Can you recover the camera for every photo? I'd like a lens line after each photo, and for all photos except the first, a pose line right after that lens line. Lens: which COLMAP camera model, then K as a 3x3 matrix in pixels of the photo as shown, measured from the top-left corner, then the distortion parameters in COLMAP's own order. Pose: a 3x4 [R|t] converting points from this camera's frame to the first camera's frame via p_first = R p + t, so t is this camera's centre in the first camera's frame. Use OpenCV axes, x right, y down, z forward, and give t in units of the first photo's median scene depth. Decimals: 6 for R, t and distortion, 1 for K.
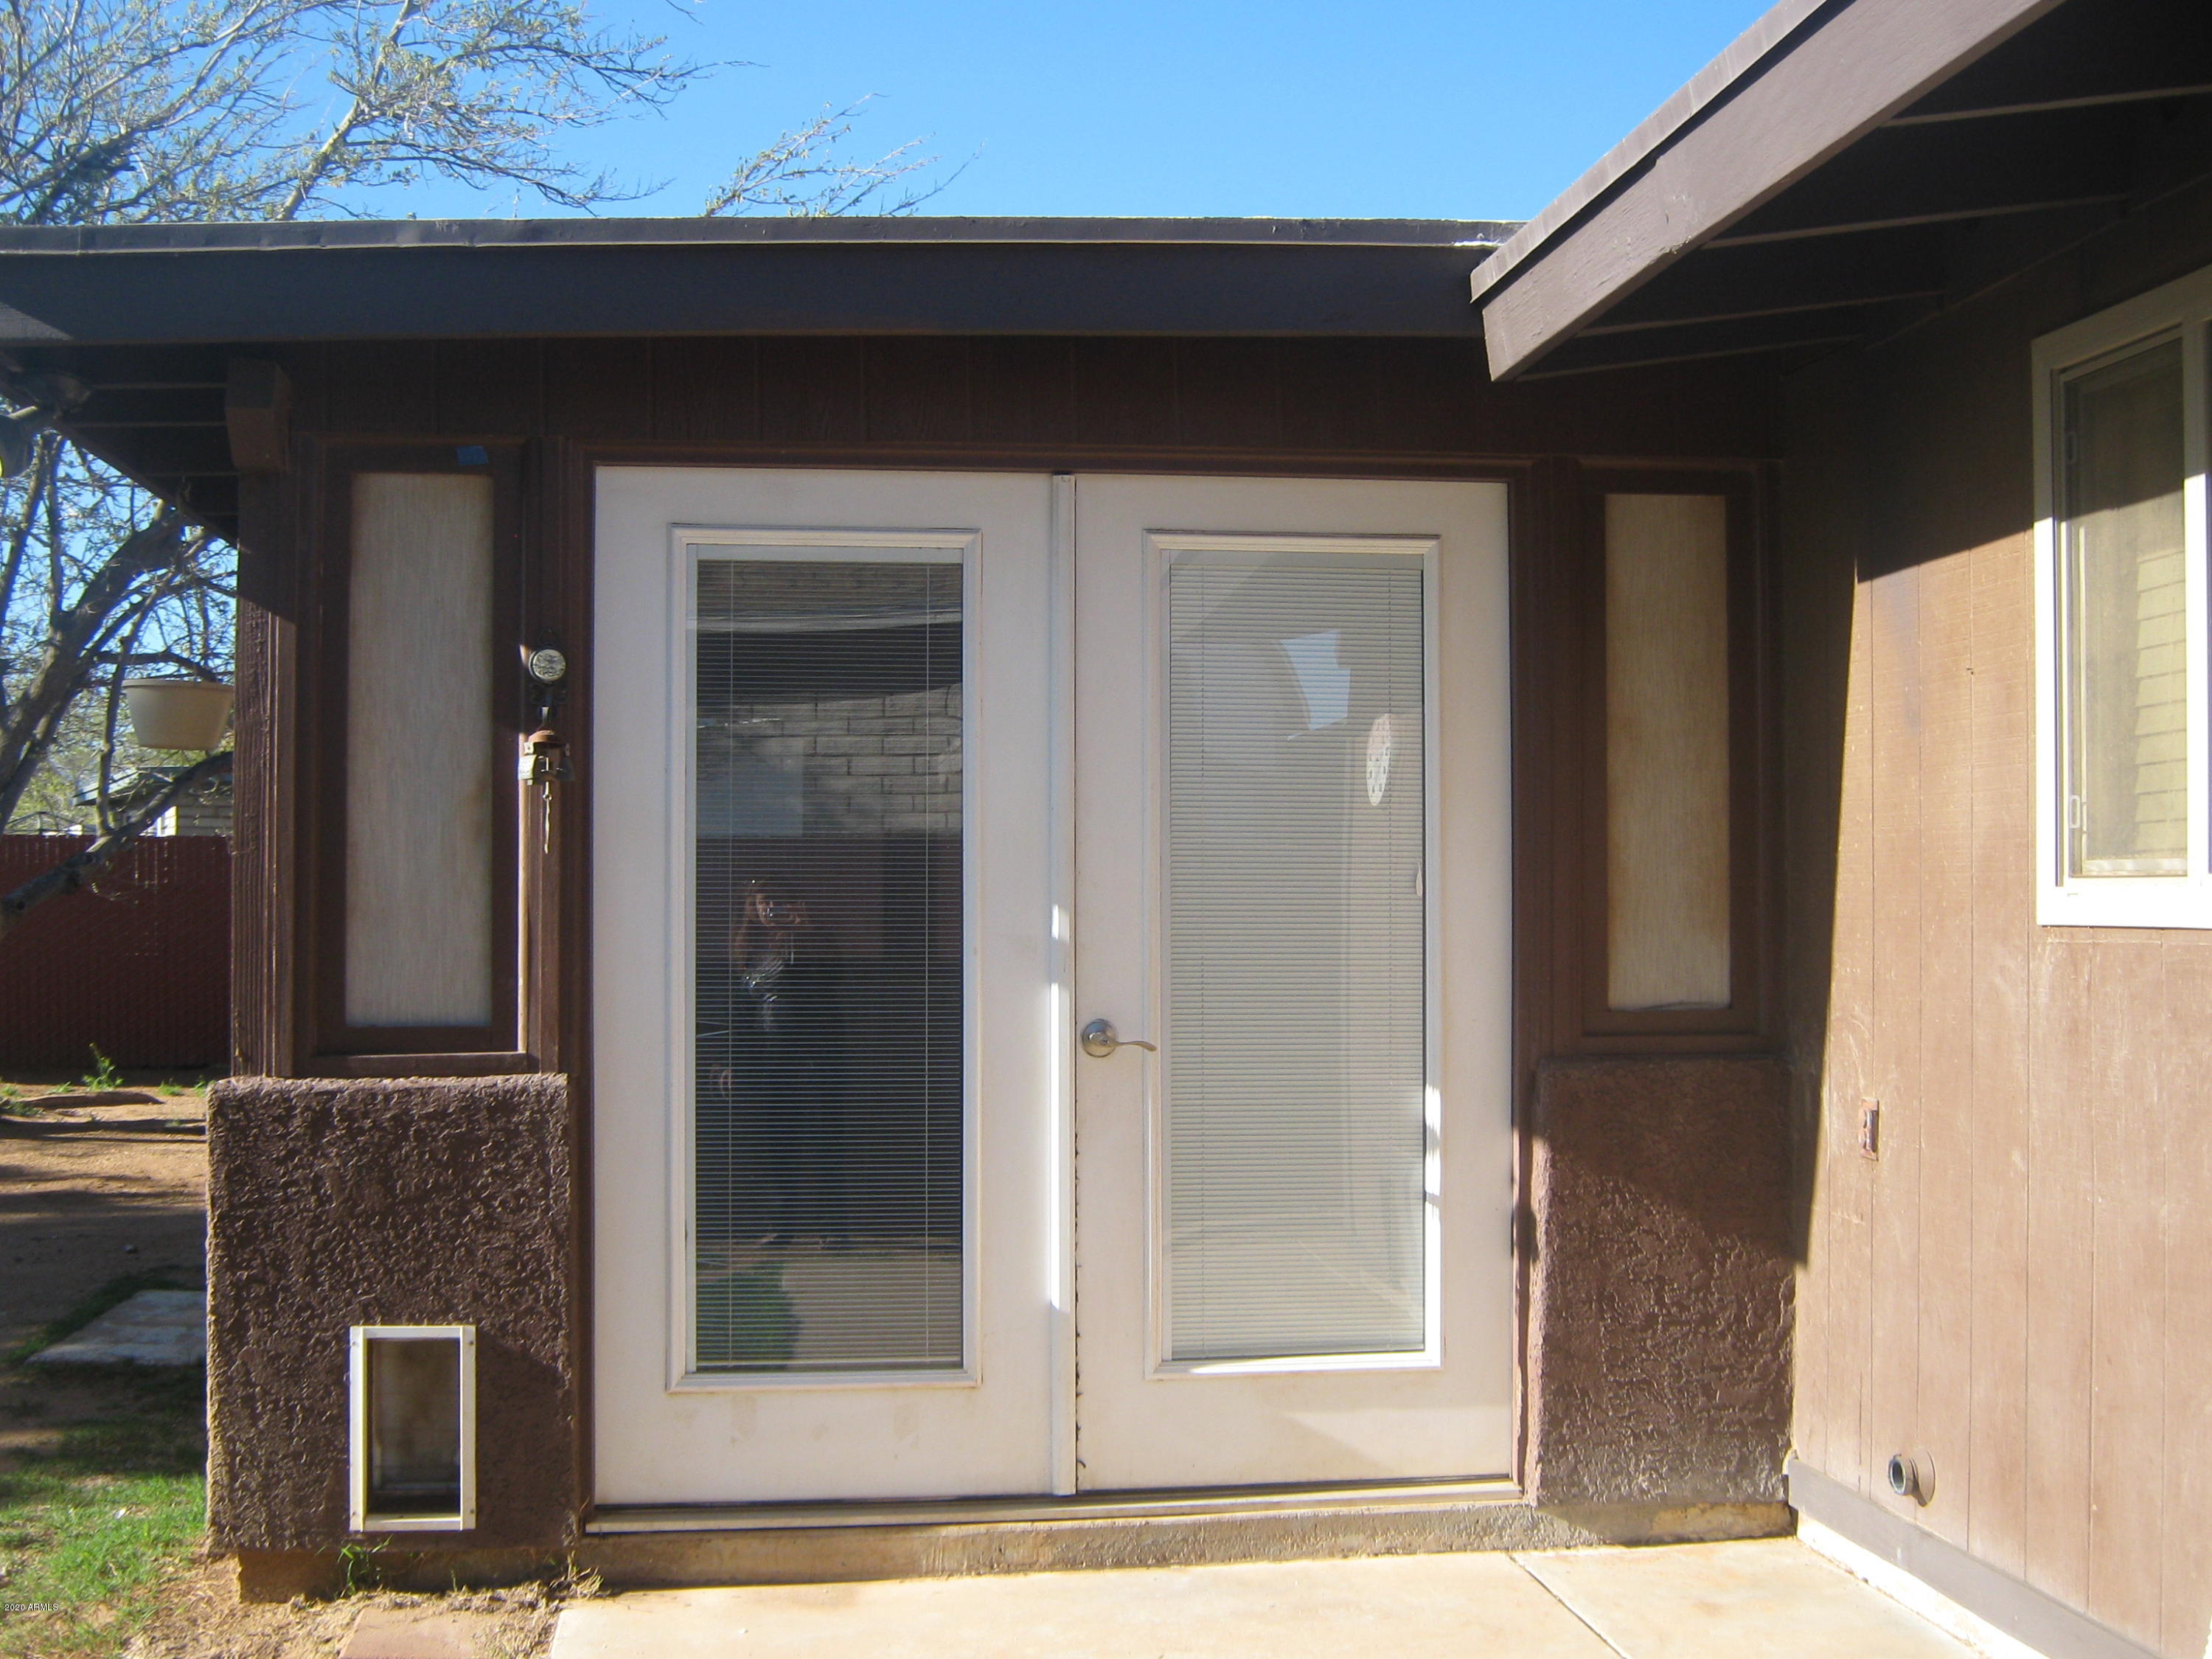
lens RADIAL K [[2480.1, 0, 1105.9], [0, 2480.1, 829.0], [0, 0, 1]] dist [-0.092129, 0.000000]
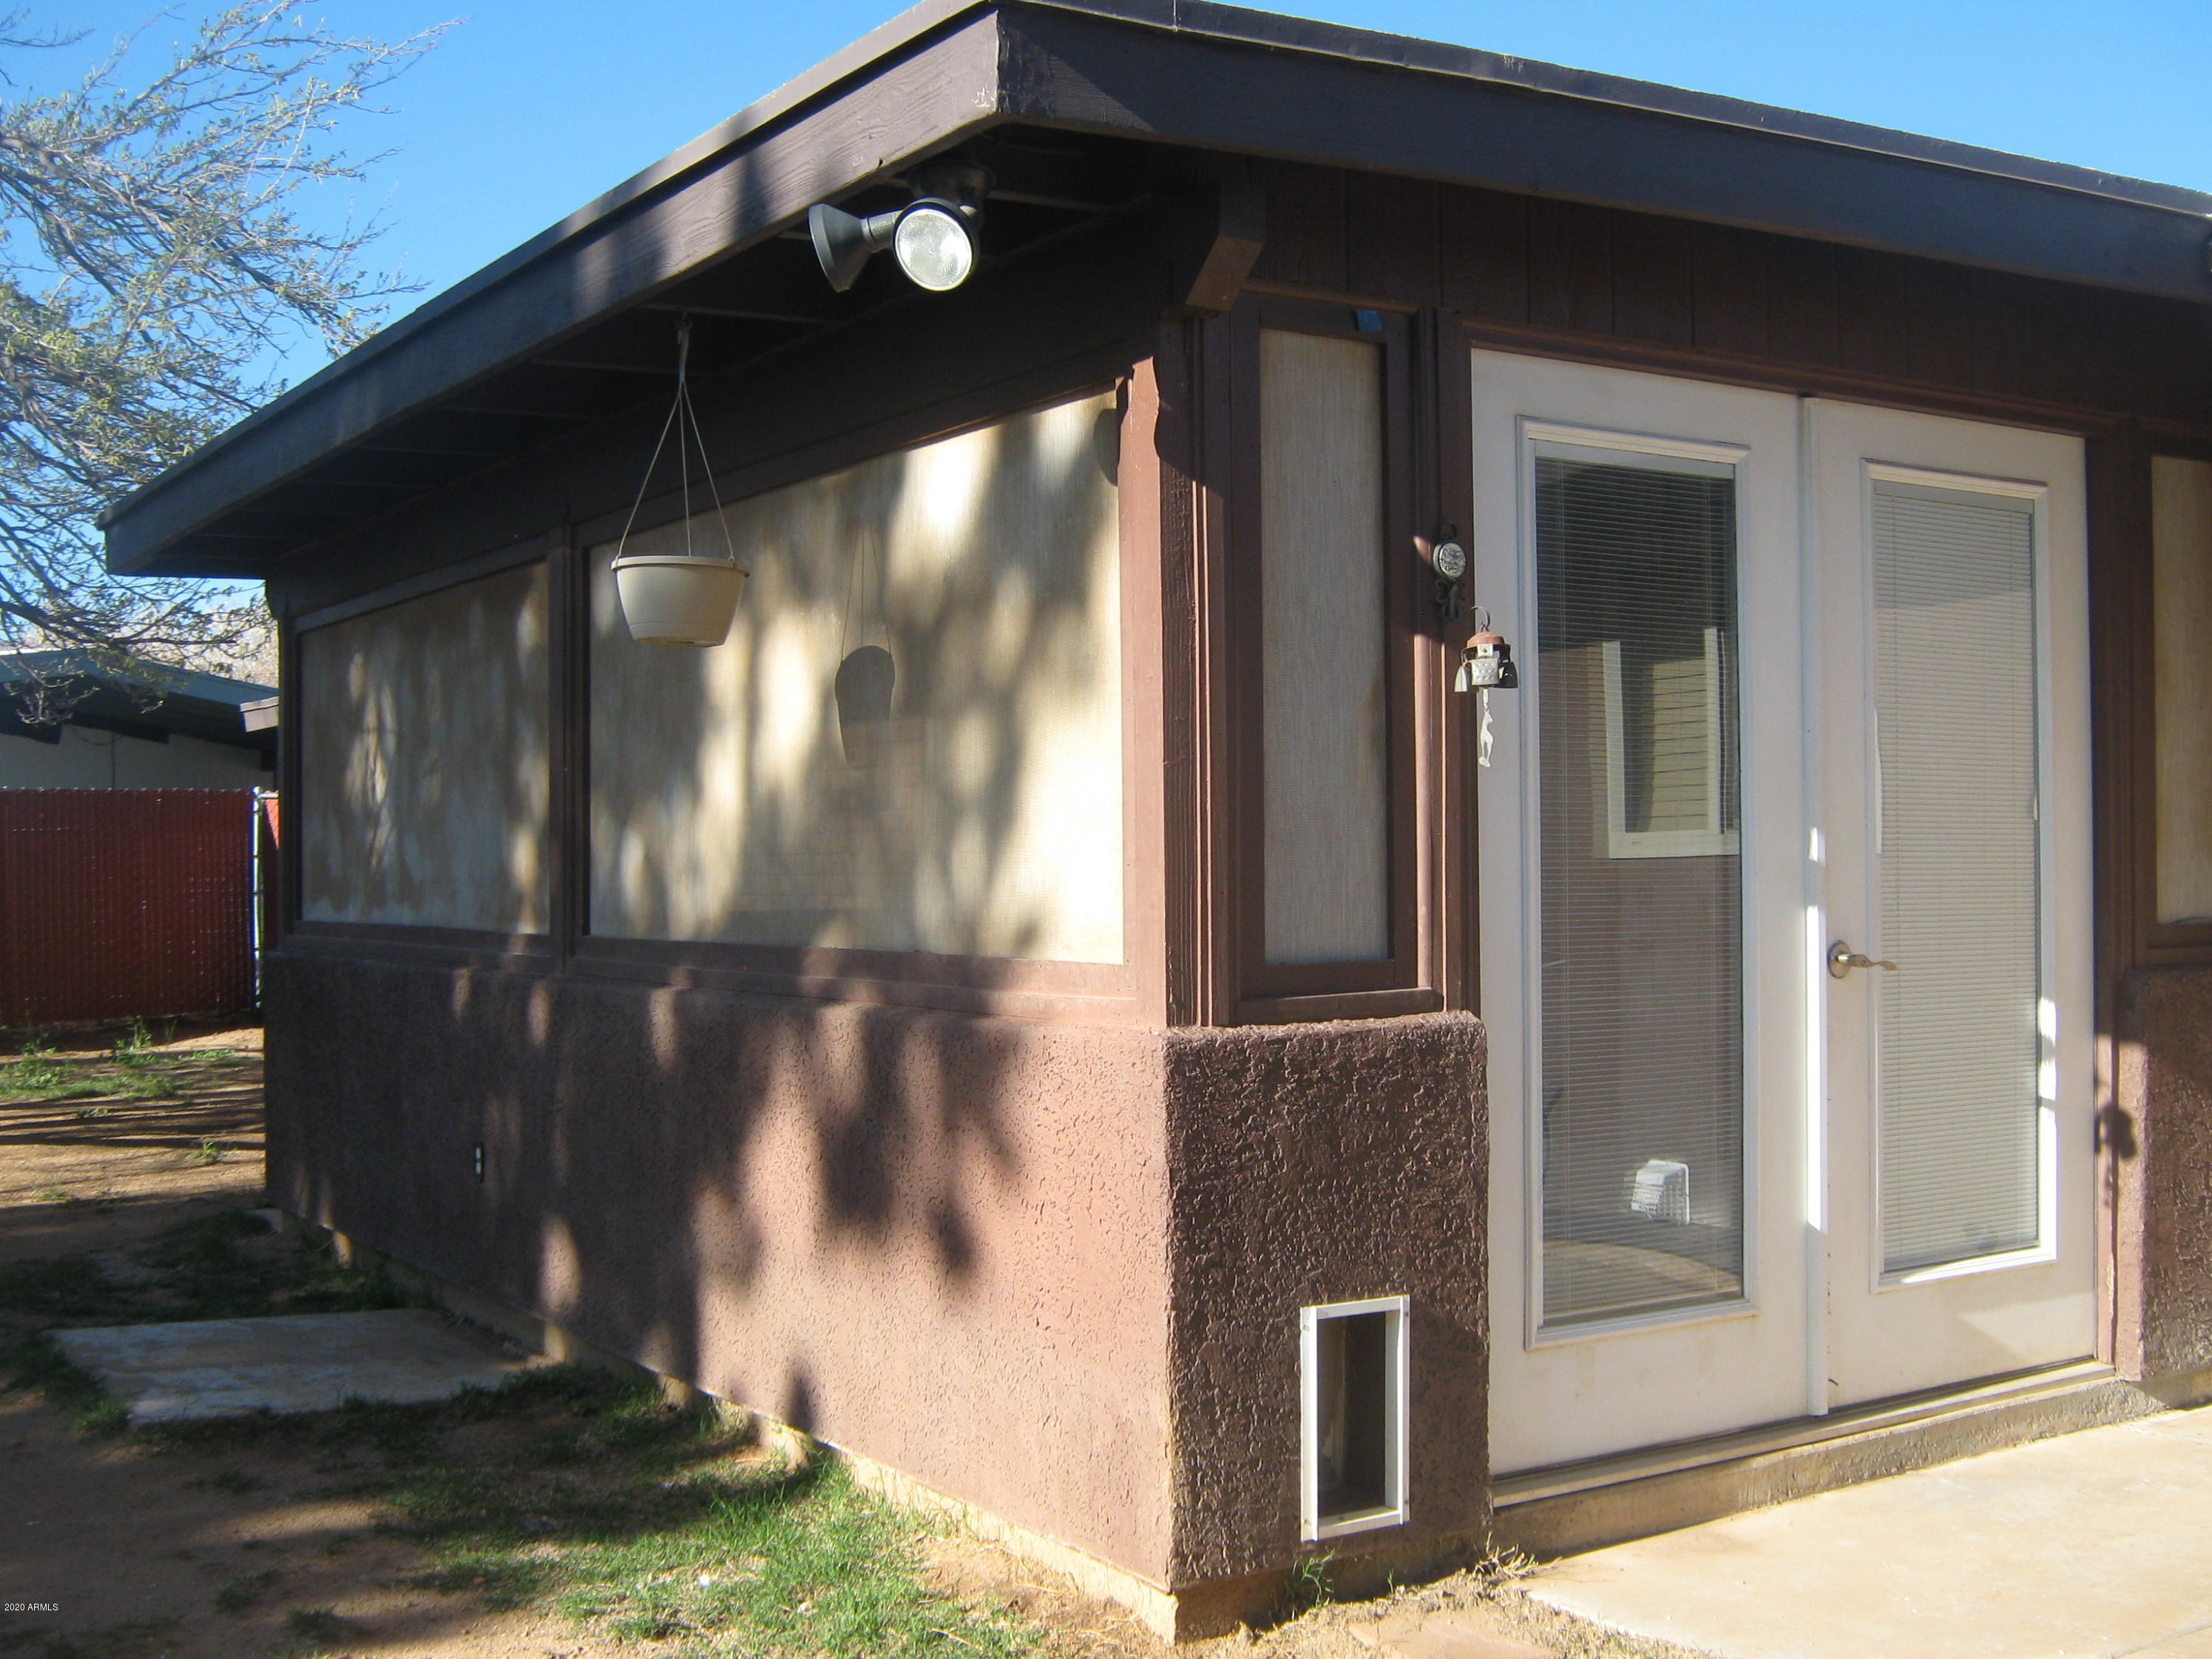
lens RADIAL K [[2480.1, 0, 1106.6], [0, 2480.1, 828.9], [0, 0, 1]] dist [-0.092129, 0.000000]
pose [[0.906814, 0.000554, 0.421531, -0.722503], [-0.006454, 0.999900, 0.012570, 0.021487], [-0.421482, -0.014119, 0.906727, 0.228106]]
